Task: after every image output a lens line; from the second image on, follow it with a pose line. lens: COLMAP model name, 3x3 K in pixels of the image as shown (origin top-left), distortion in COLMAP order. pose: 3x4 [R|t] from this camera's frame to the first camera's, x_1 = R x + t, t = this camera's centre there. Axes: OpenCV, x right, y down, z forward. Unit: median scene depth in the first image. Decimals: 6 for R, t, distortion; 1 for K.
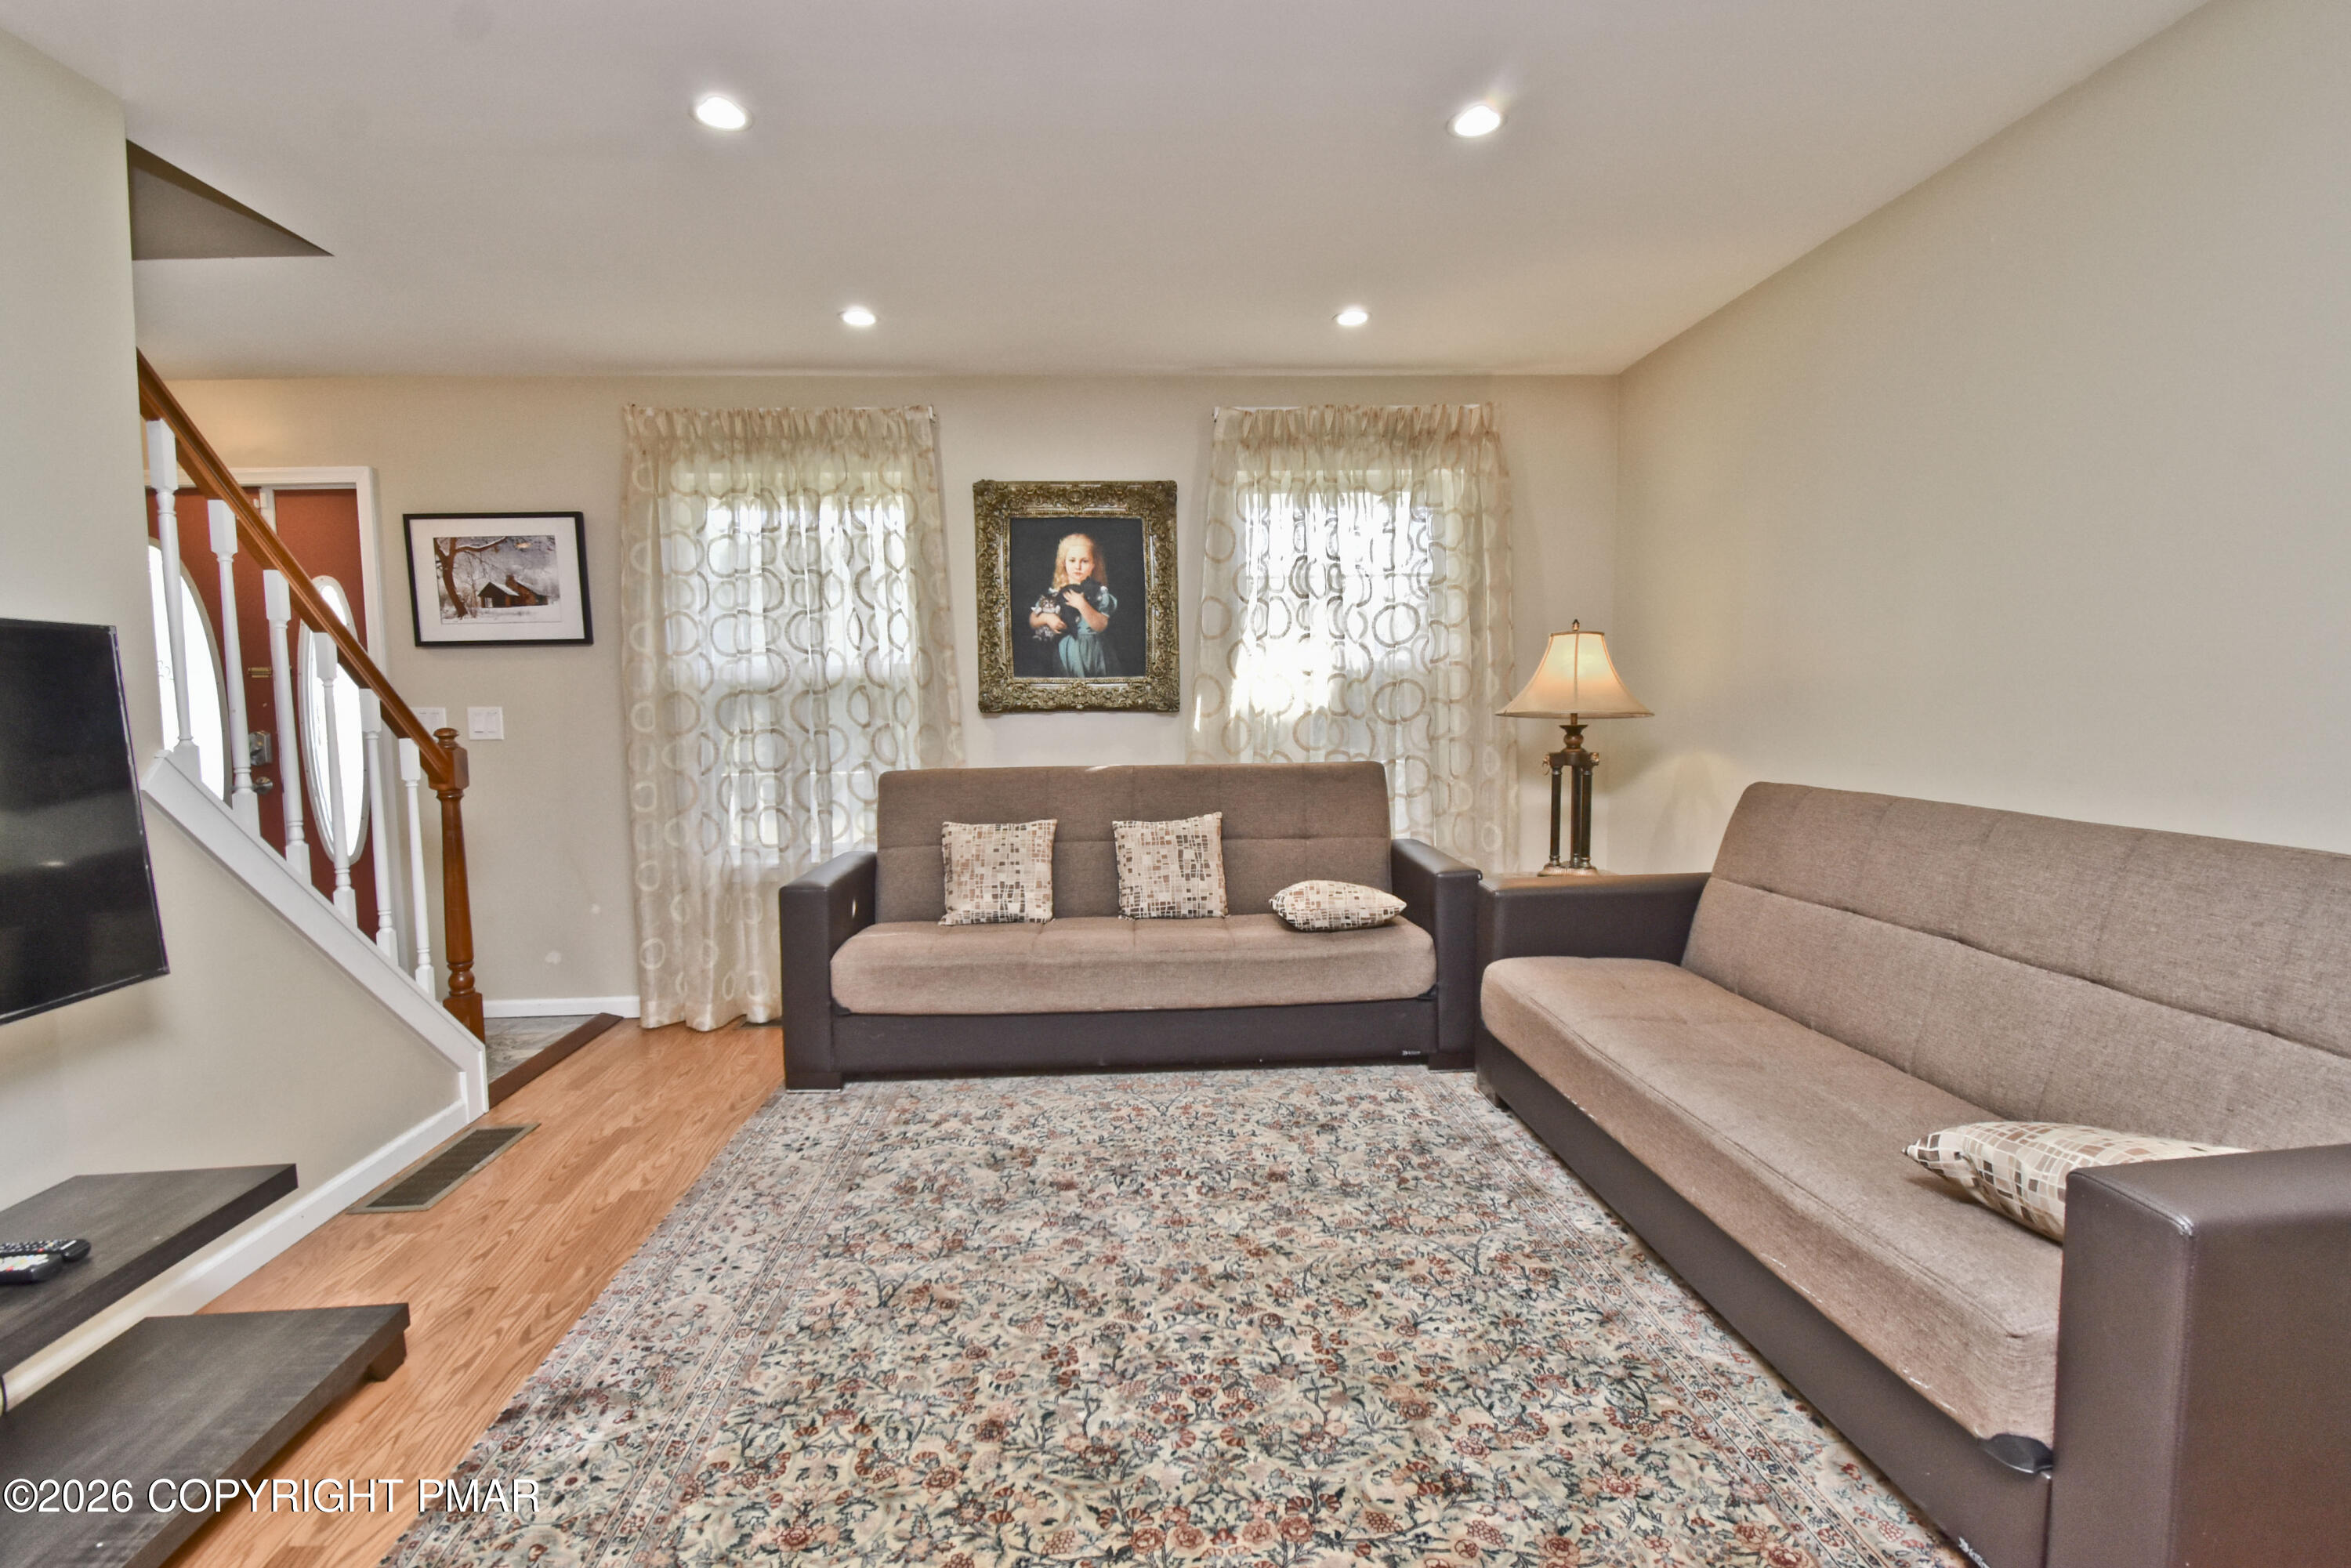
lens RADIAL K [[1071.1, 0, 1183.2], [0, 1071.1, 786.2], [0, 0, 1]] dist [0.011441, -0.003736]
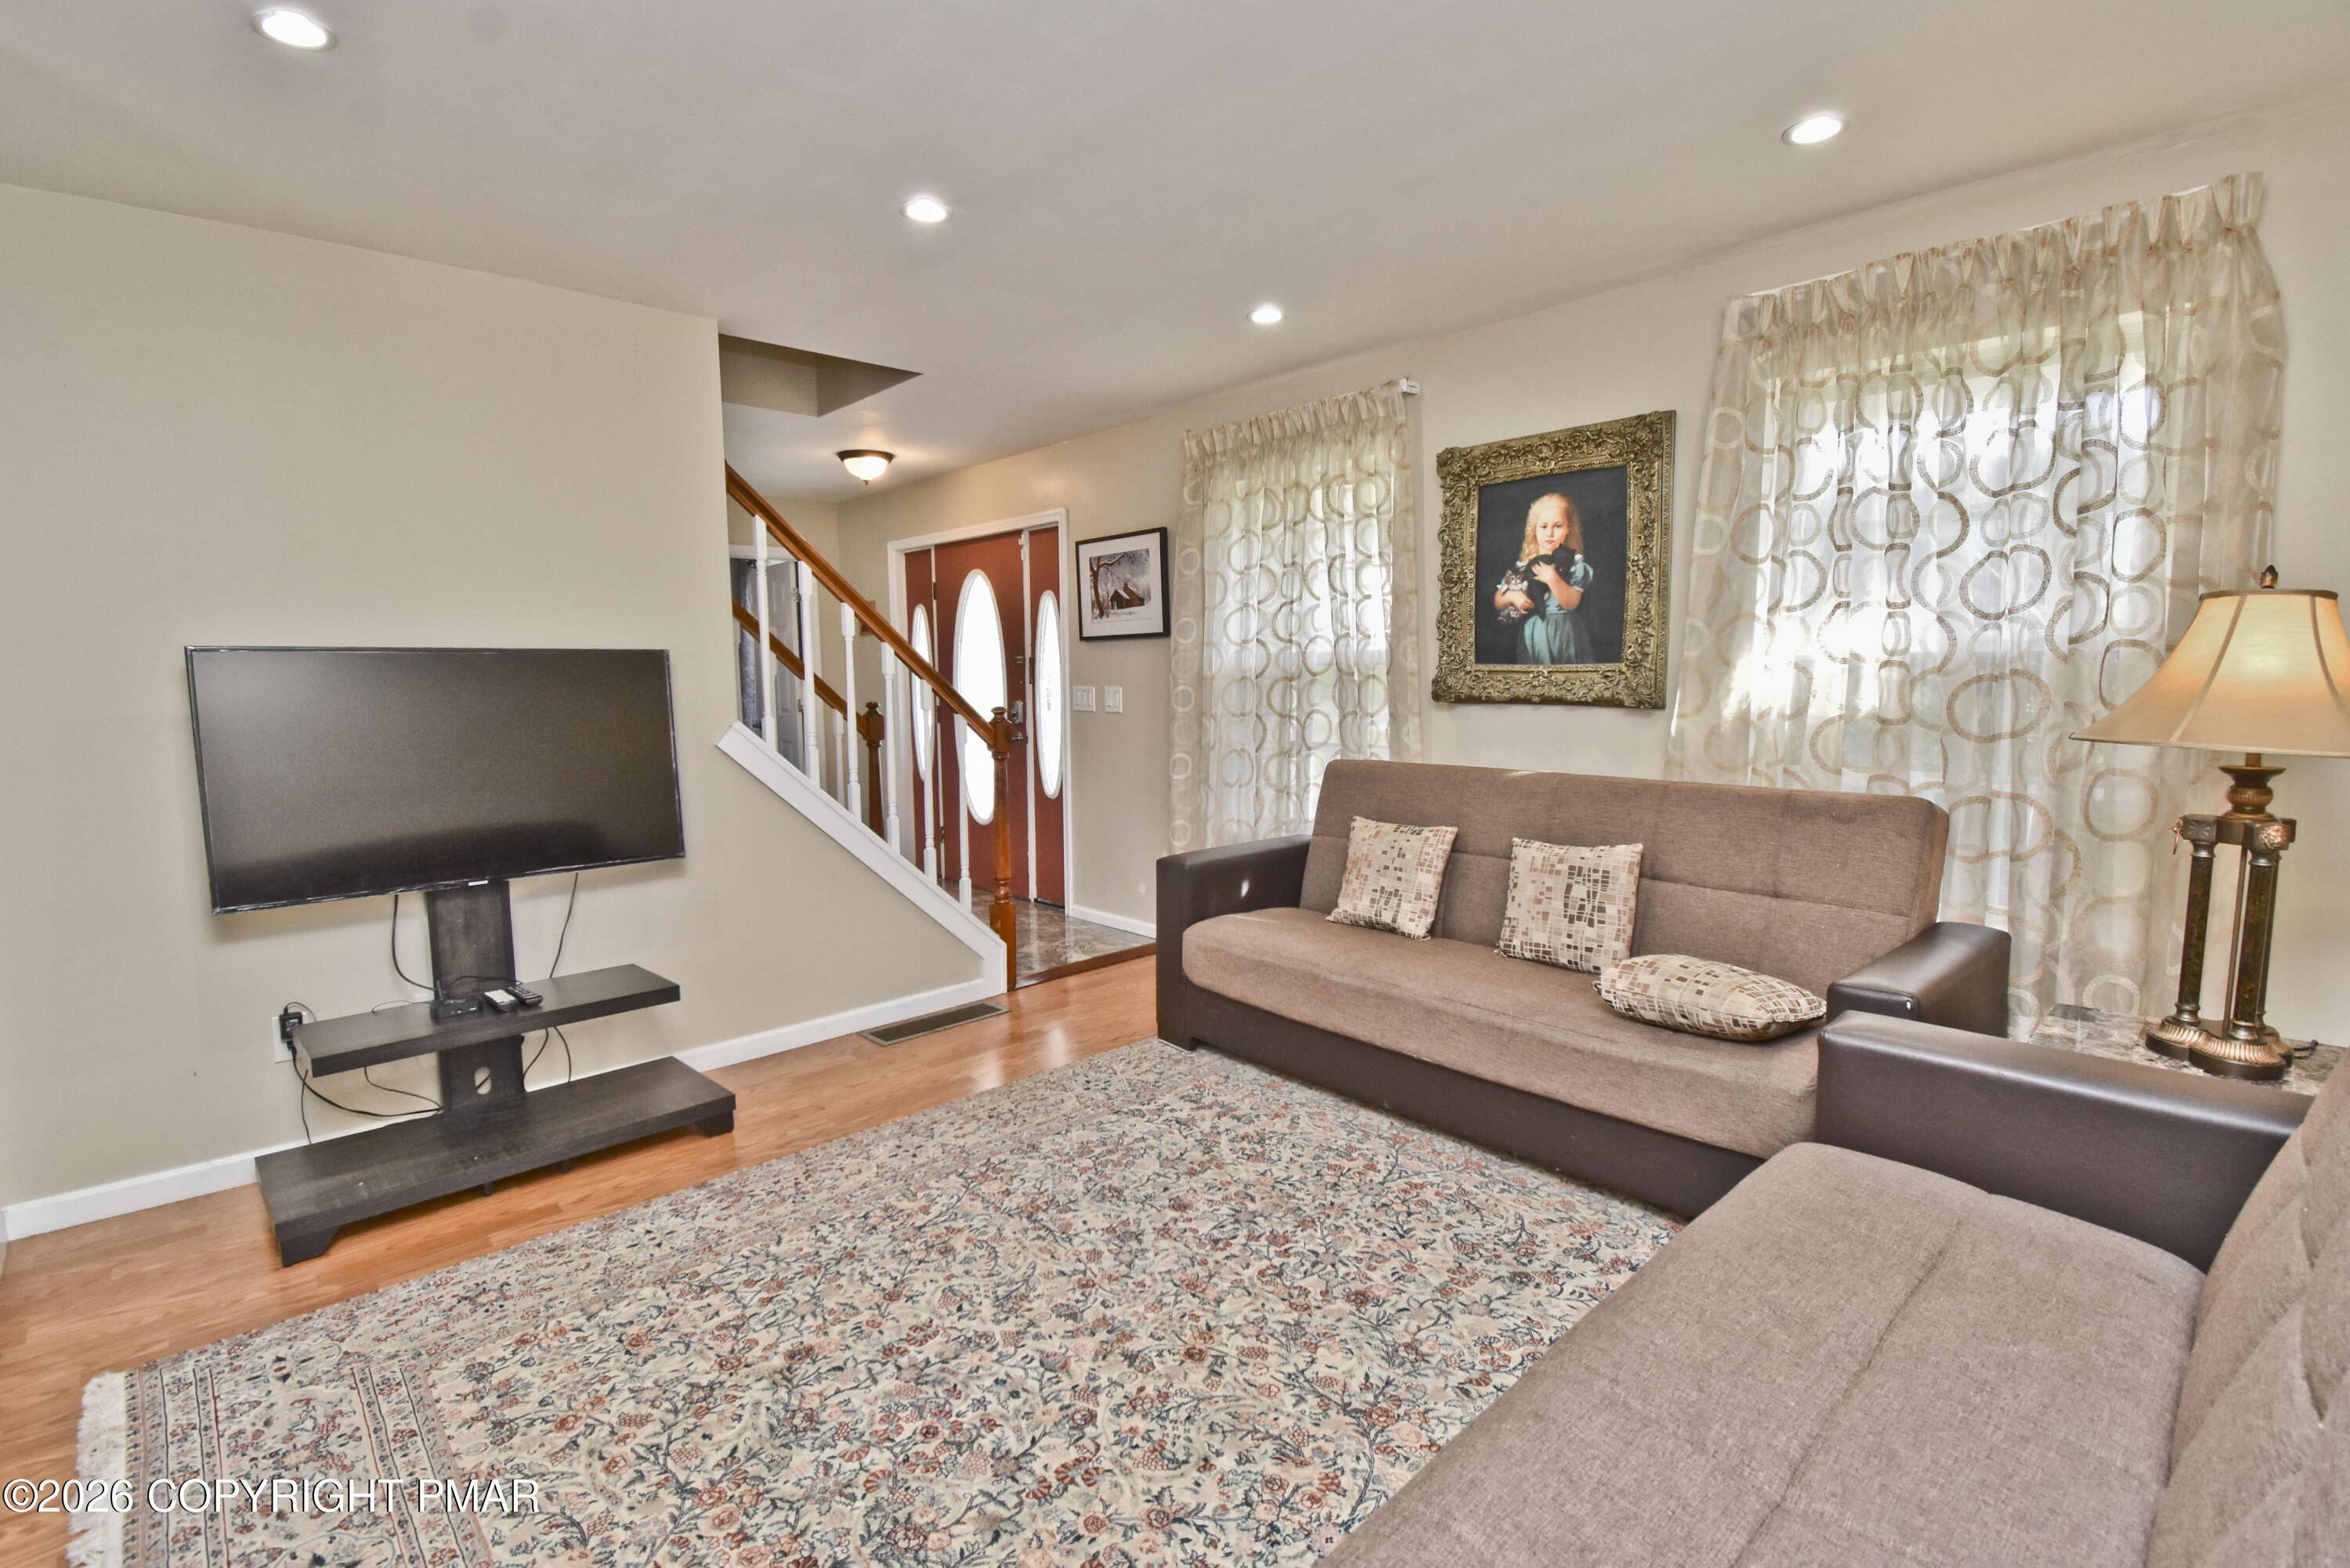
lens RADIAL K [[1070.6, 0, 1195.7], [0, 1070.6, 775.9], [0, 0, 1]] dist [0.011441, -0.003736]
pose [[0.643351, 0.084106, -0.760938, 0.427396], [-0.063377, 0.996386, 0.056546, -0.049634], [0.762944, 0.011847, 0.646356, 0.268691]]
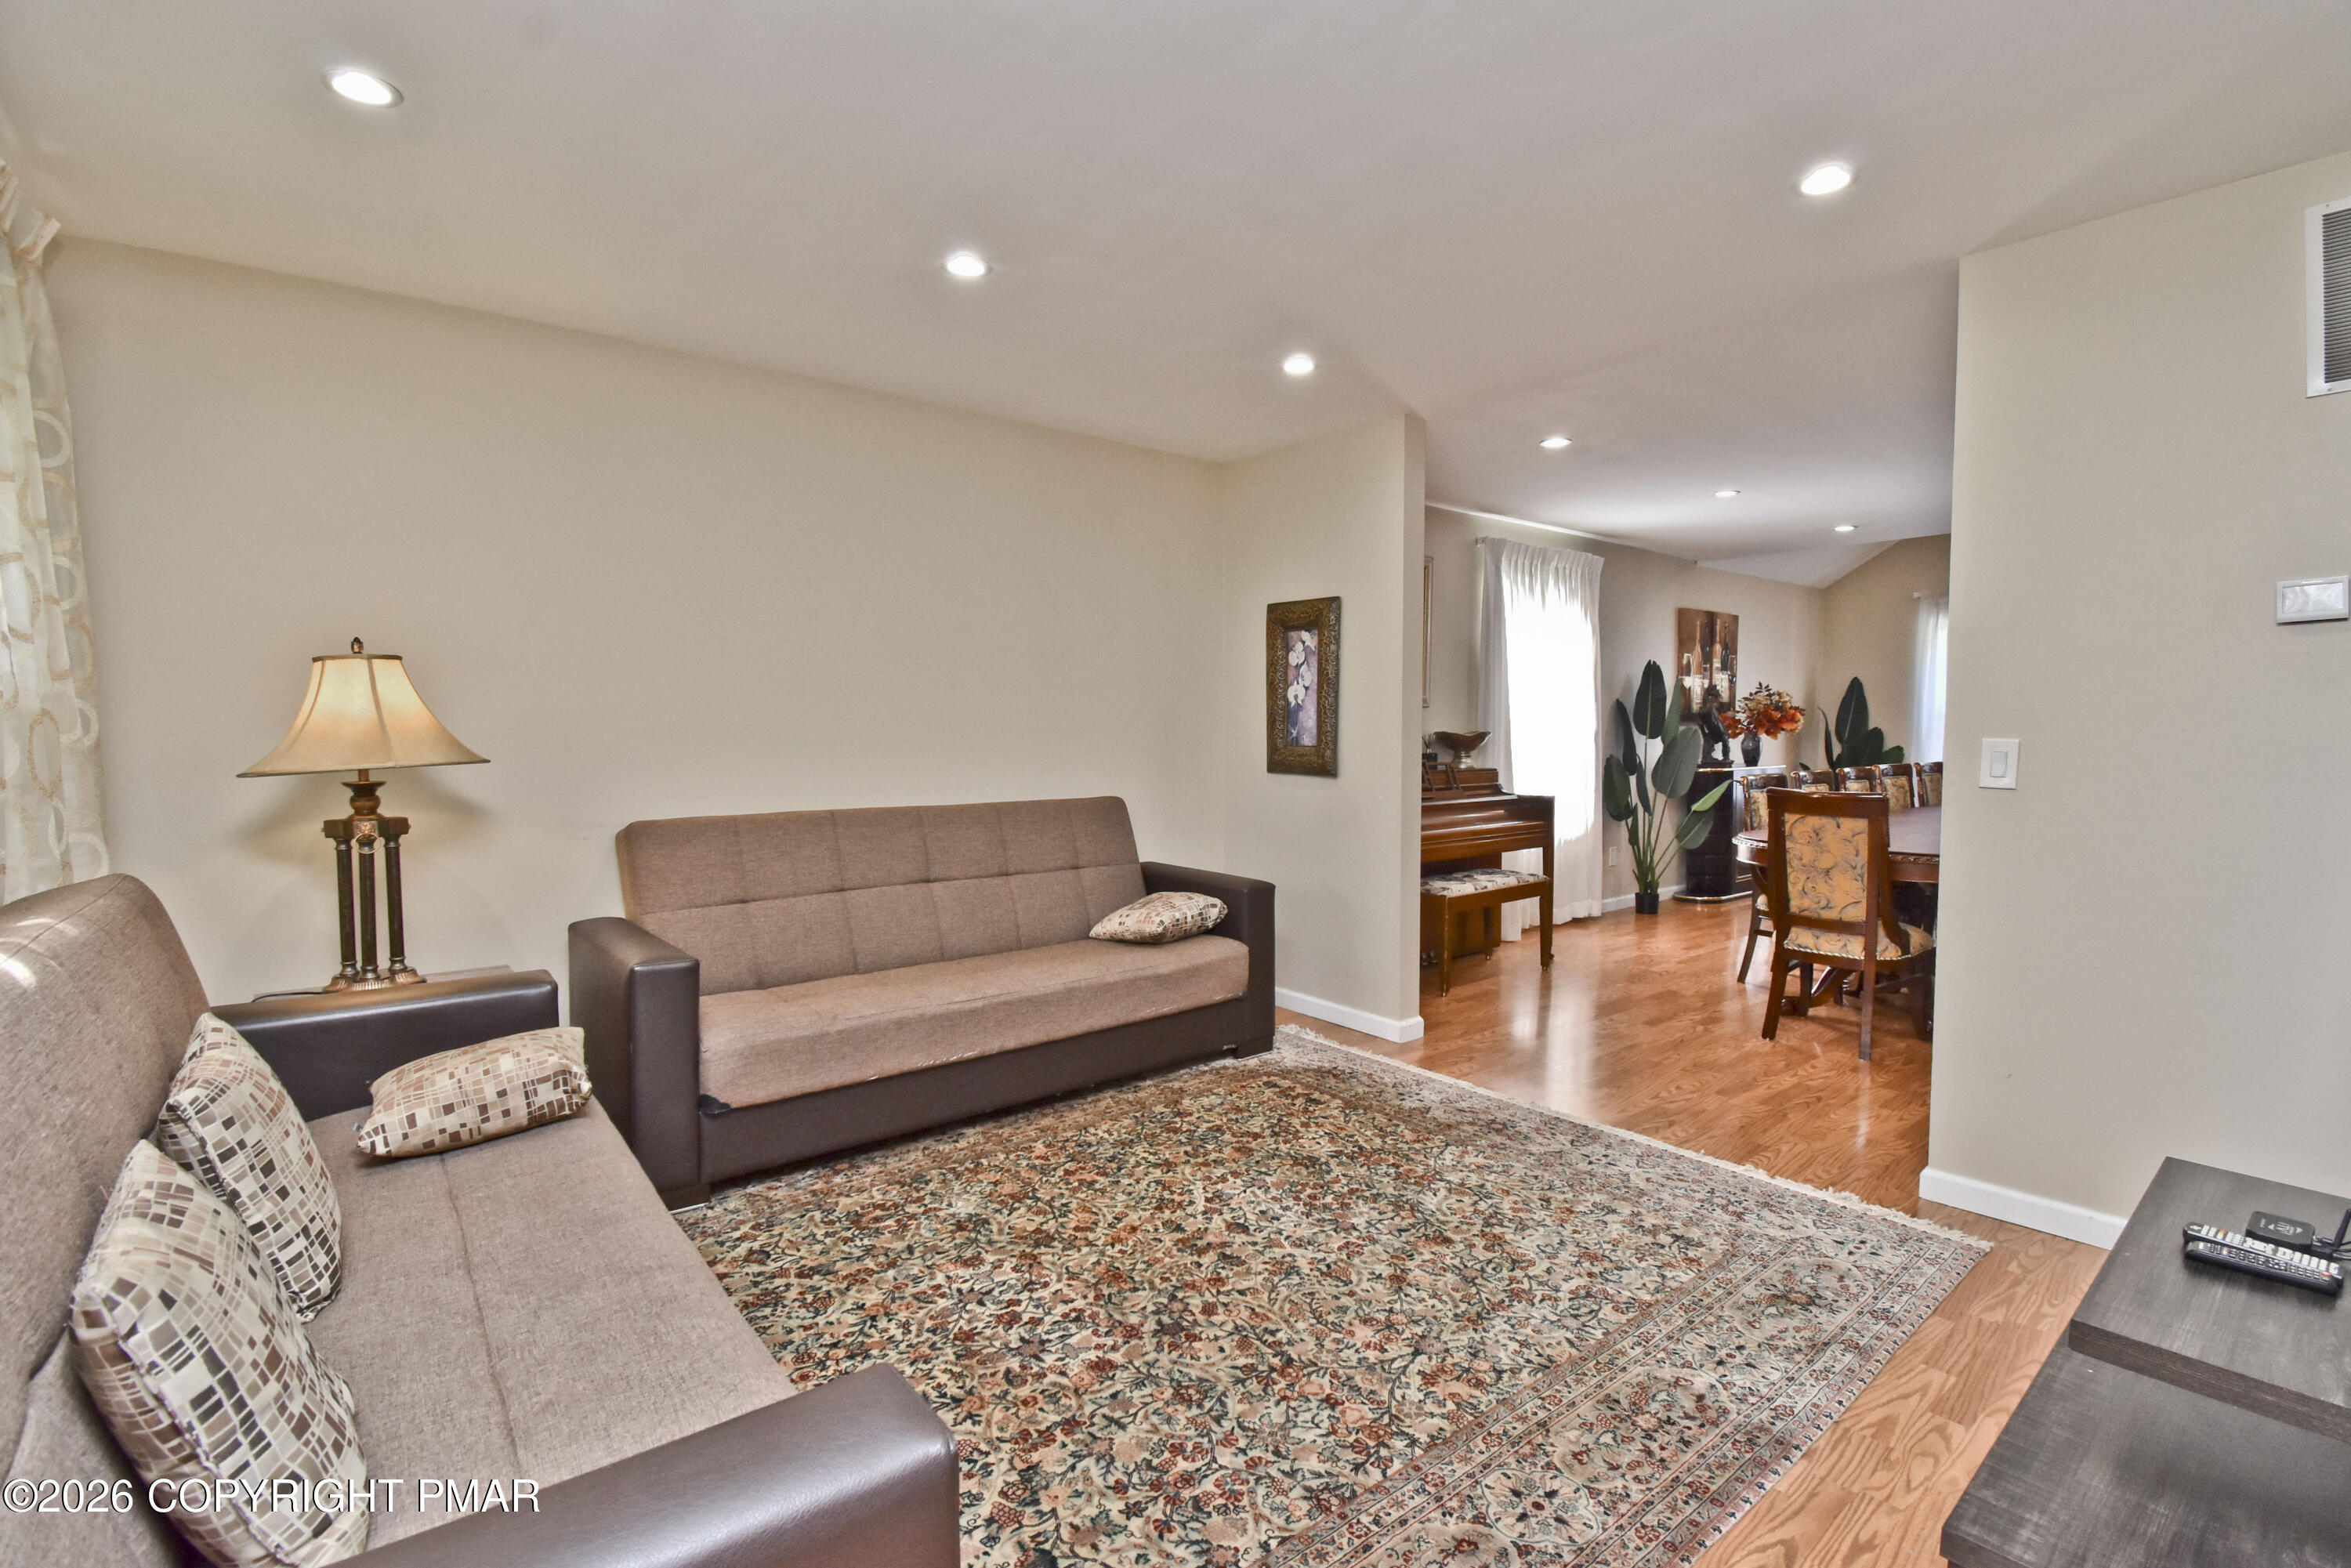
lens RADIAL K [[1071.1, 0, 1174.1], [0, 1071.1, 793.5], [0, 0, 1]] dist [0.011441, -0.003736]
pose [[-0.553278, -0.032248, 0.832372, -0.540197], [0.081532, 0.992356, 0.092641, -0.071829], [-0.828997, 0.119121, -0.546419, 0.939701]]
